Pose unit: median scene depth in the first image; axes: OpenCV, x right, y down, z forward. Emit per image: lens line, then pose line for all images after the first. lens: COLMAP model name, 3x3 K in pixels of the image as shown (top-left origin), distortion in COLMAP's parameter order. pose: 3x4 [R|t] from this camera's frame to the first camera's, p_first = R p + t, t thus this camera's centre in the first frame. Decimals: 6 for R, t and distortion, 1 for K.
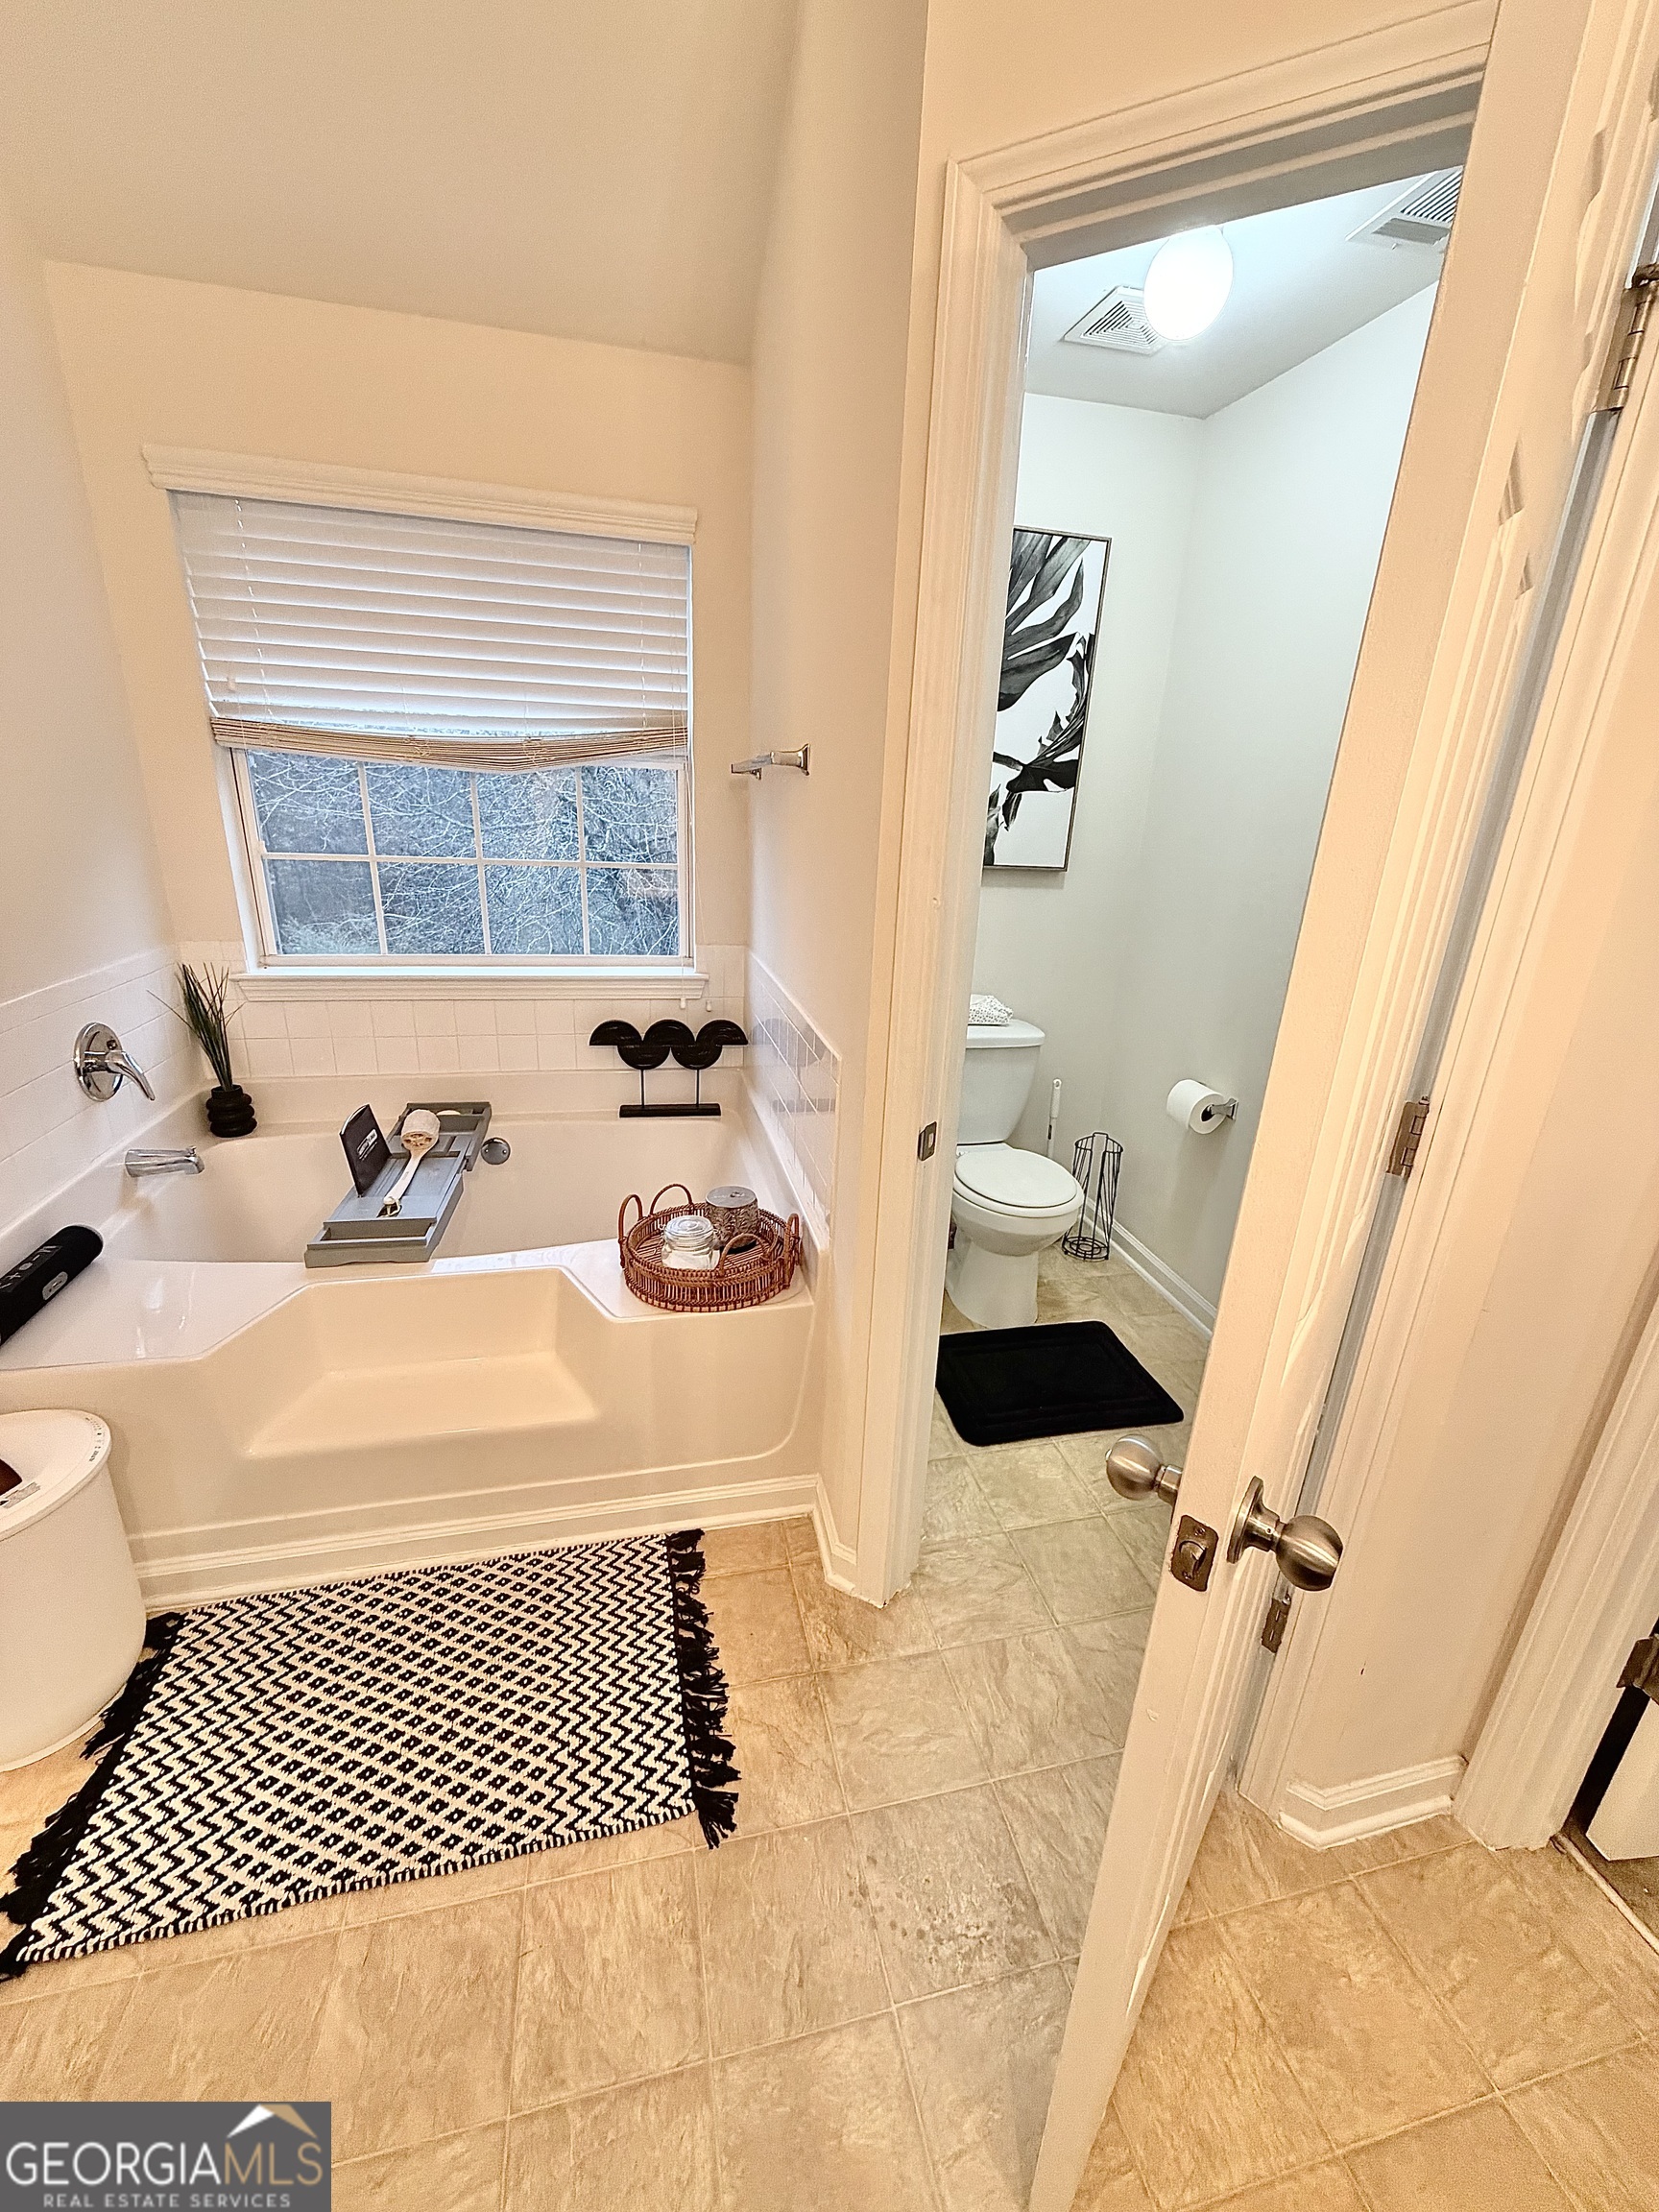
lens RADIAL K [[875.3, 0, 829.5], [0, 875.3, 1106.0], [0, 0, 1]] dist [-0.001577, -0.000019]
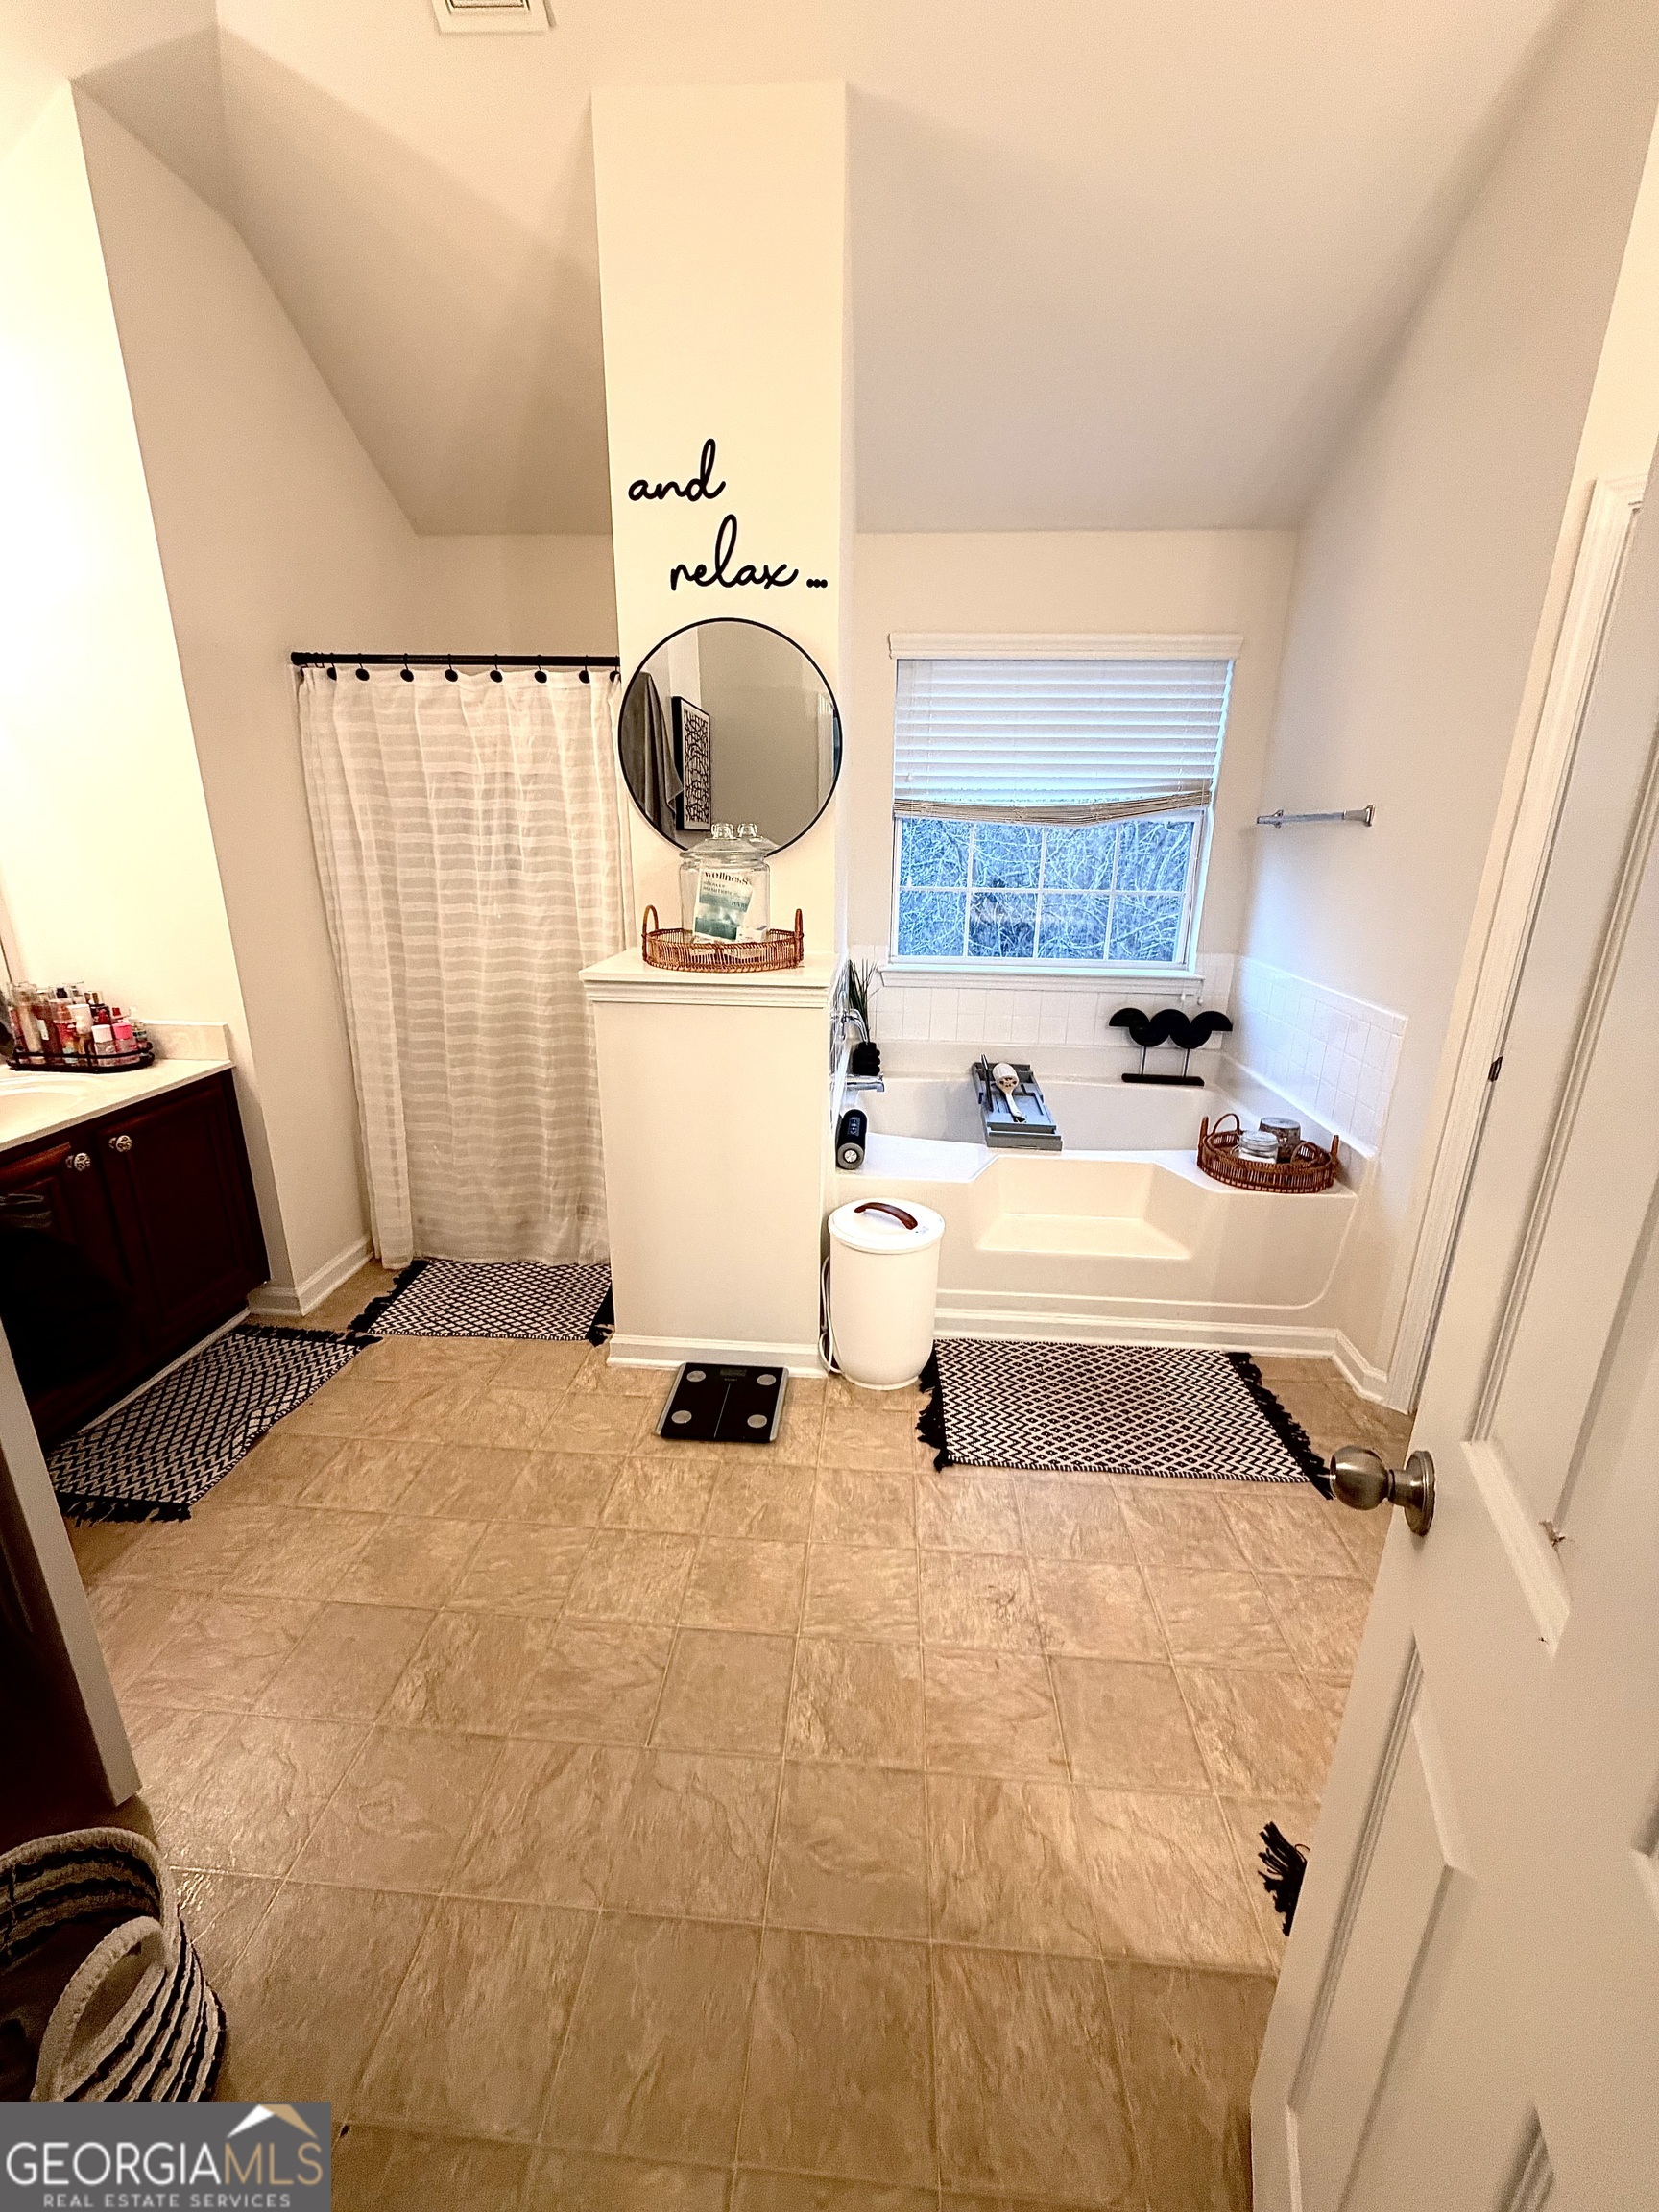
lens RADIAL K [[875.3, 0, 829.5], [0, 875.3, 1106.0], [0, 0, 1]] dist [-0.001577, -0.000019]
pose [[0.956655, 0.060815, -0.284802, -0.394182], [-0.072747, 0.996853, -0.031495, 0.168736], [0.281990, 0.050848, 0.958069, -0.537078]]
